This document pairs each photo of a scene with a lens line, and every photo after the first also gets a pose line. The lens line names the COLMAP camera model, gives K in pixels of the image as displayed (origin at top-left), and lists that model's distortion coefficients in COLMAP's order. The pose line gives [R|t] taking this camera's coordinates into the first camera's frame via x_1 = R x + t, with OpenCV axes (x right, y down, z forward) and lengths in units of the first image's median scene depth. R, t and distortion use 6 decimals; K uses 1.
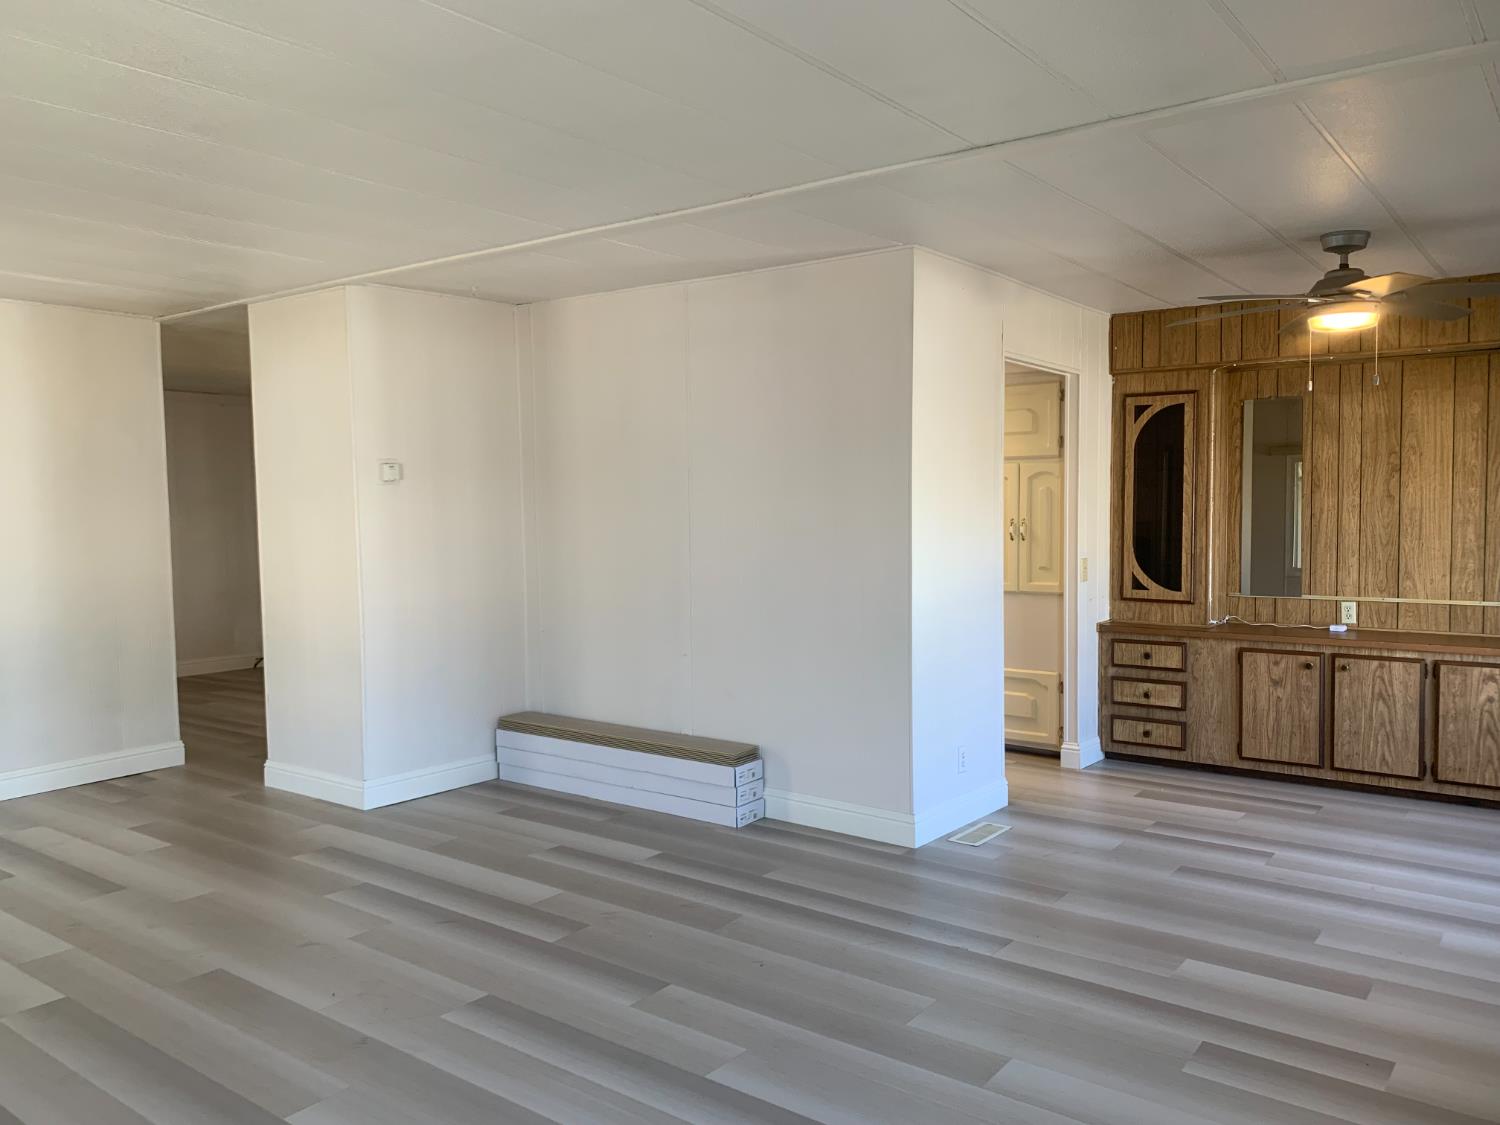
lens RADIAL K [[1136.6, 0, 750.0], [0, 1136.6, 562.5], [0, 0, 1]] dist [0.077295, -0.072809]
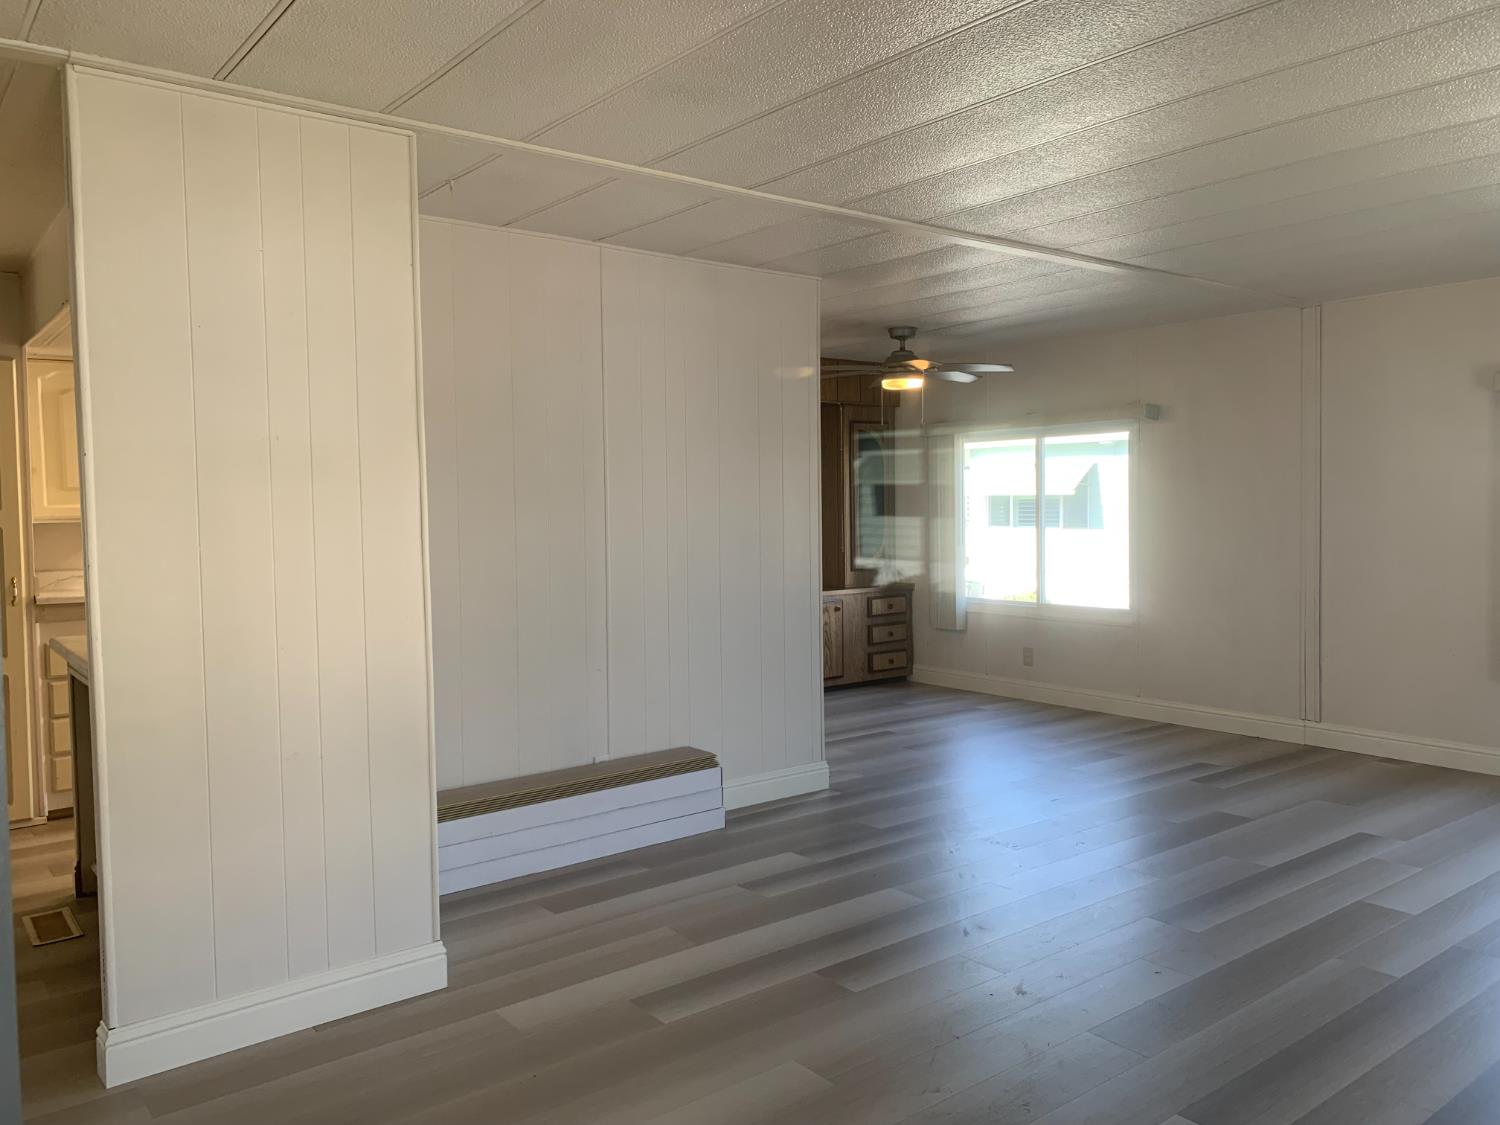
lens RADIAL K [[1123.5, 0, 749.1], [0, 1123.5, 591.4], [0, 0, 1]] dist [0.012485, 0.002873]
pose [[0.264745, -0.074306, 0.961451, -0.936565], [0.061108, 0.996316, 0.060173, -0.028252], [-0.962380, 0.042822, 0.268311, 0.718768]]
